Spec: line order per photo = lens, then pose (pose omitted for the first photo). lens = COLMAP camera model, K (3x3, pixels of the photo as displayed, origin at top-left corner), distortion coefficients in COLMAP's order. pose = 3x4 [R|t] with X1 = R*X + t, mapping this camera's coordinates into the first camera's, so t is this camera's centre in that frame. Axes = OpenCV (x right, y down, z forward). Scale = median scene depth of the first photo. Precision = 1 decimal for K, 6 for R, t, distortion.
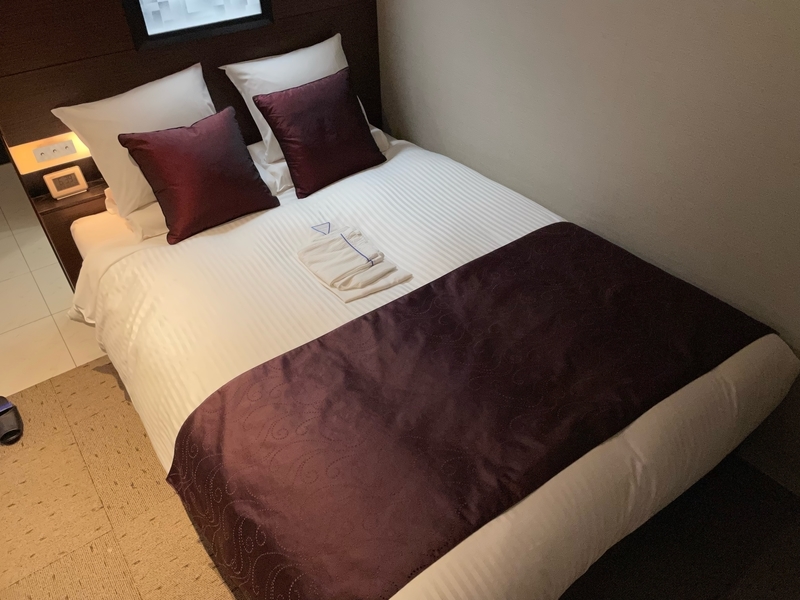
lens RADIAL K [[612.6, 0, 400.2], [0, 612.6, 300.1], [0, 0, 1]] dist [0.012742, -0.033944]
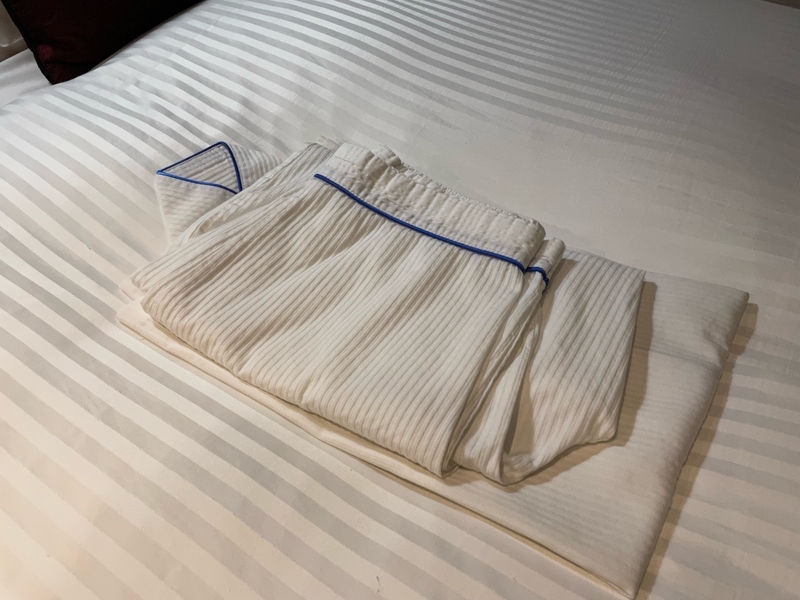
lens RADIAL K [[612.6, 0, 400.3], [0, 612.6, 300.4], [0, 0, 1]] dist [0.012742, -0.033944]
pose [[0.915715, -0.238939, 0.323070, -0.154890], [0.204425, 0.969194, 0.137379, -0.088514], [-0.345943, -0.059756, 0.936351, 0.778976]]
